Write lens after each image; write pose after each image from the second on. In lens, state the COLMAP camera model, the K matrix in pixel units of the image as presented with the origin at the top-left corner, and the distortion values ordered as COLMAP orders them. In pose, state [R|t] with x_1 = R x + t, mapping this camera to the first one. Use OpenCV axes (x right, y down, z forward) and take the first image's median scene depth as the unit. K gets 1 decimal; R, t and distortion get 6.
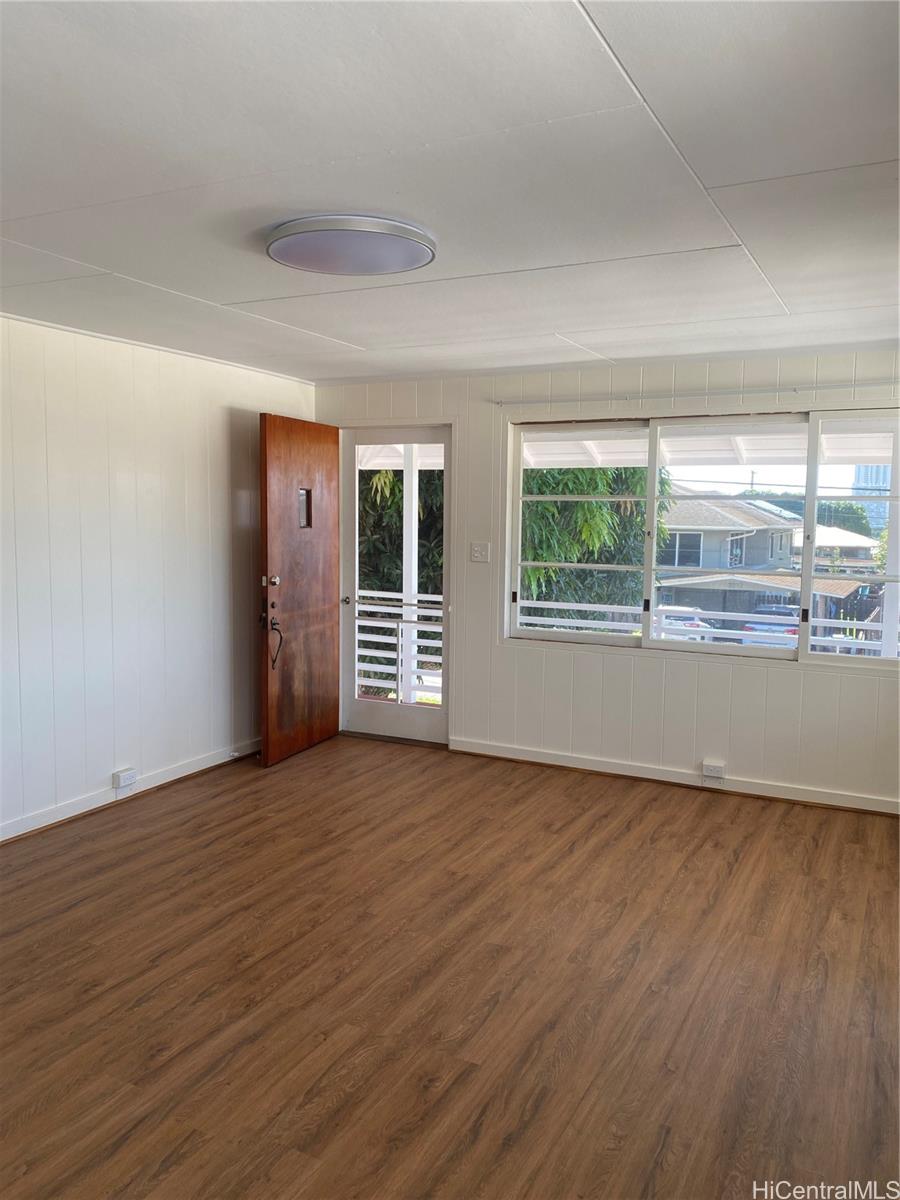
lens RADIAL K [[924.3, 0, 451.7], [0, 924.3, 599.9], [0, 0, 1]] dist [0.022173, -0.010656]
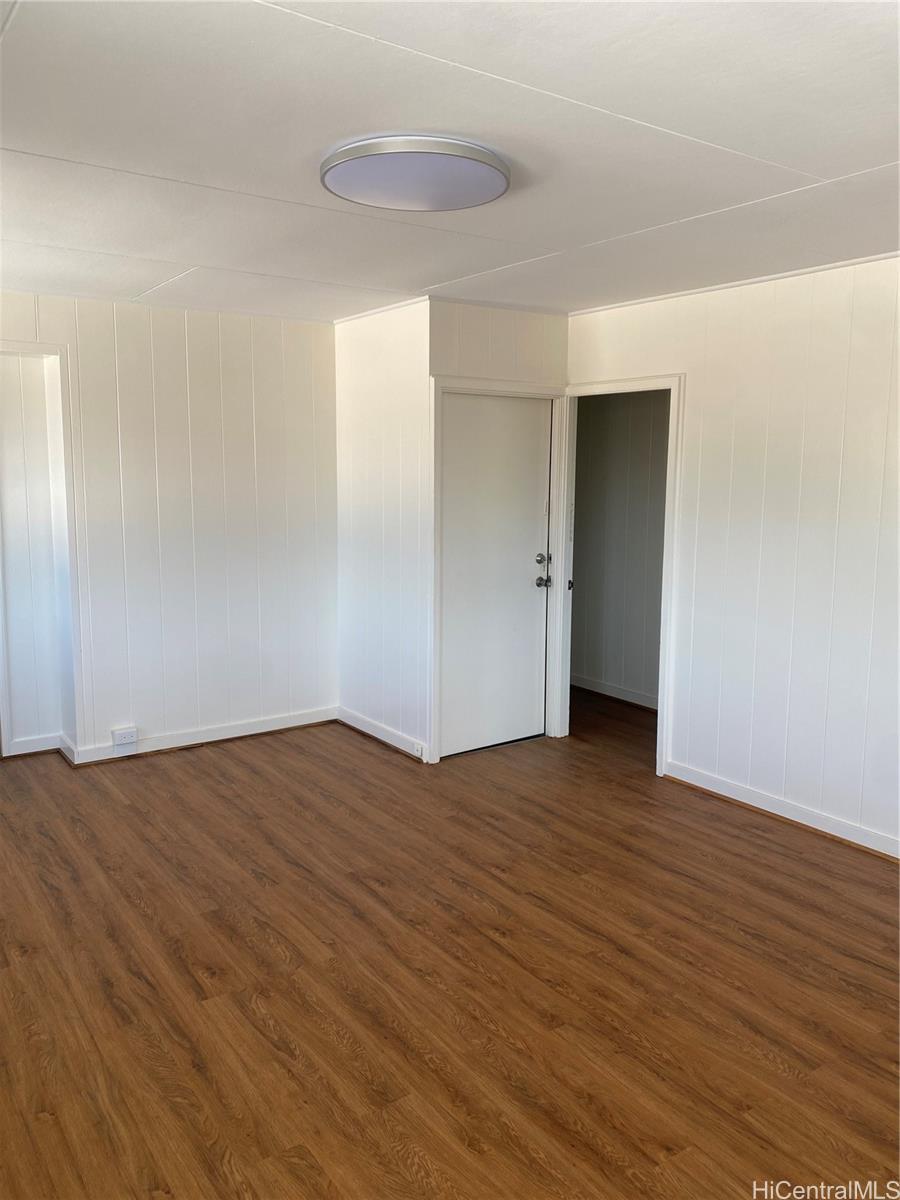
lens RADIAL K [[924.3, 0, 450.9], [0, 924.3, 594.8], [0, 0, 1]] dist [0.022173, -0.010656]
pose [[-0.468727, 0.105652, -0.877002, 0.663033], [-0.099670, 0.980156, 0.171349, -0.134328], [0.877702, 0.167727, -0.448895, 1.418164]]
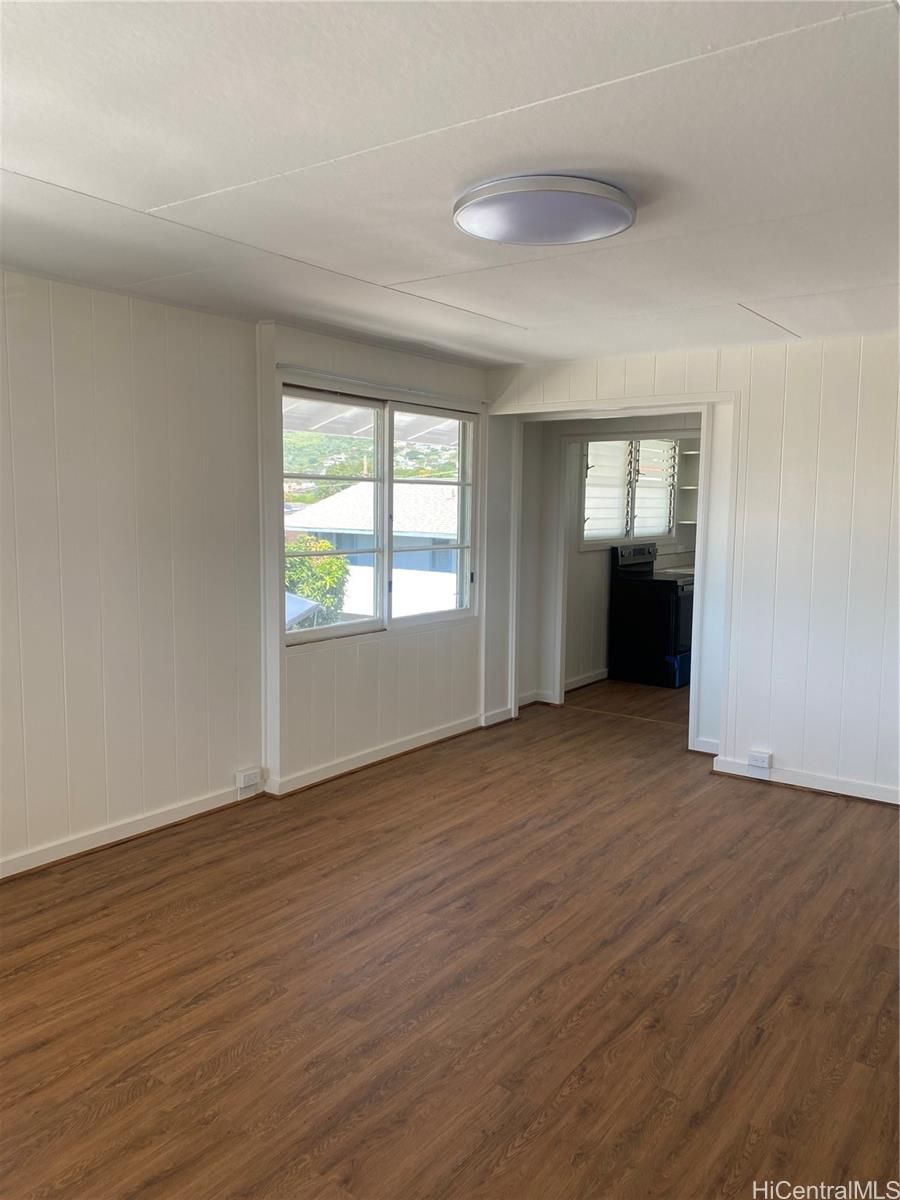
lens RADIAL K [[924.3, 0, 449.0], [0, 924.3, 603.1], [0, 0, 1]] dist [0.022173, -0.010656]
pose [[-0.987396, -0.041998, 0.152593, -0.161622], [-0.009248, 0.977812, 0.209281, -0.180700], [-0.157997, 0.205232, -0.965876, 1.887431]]
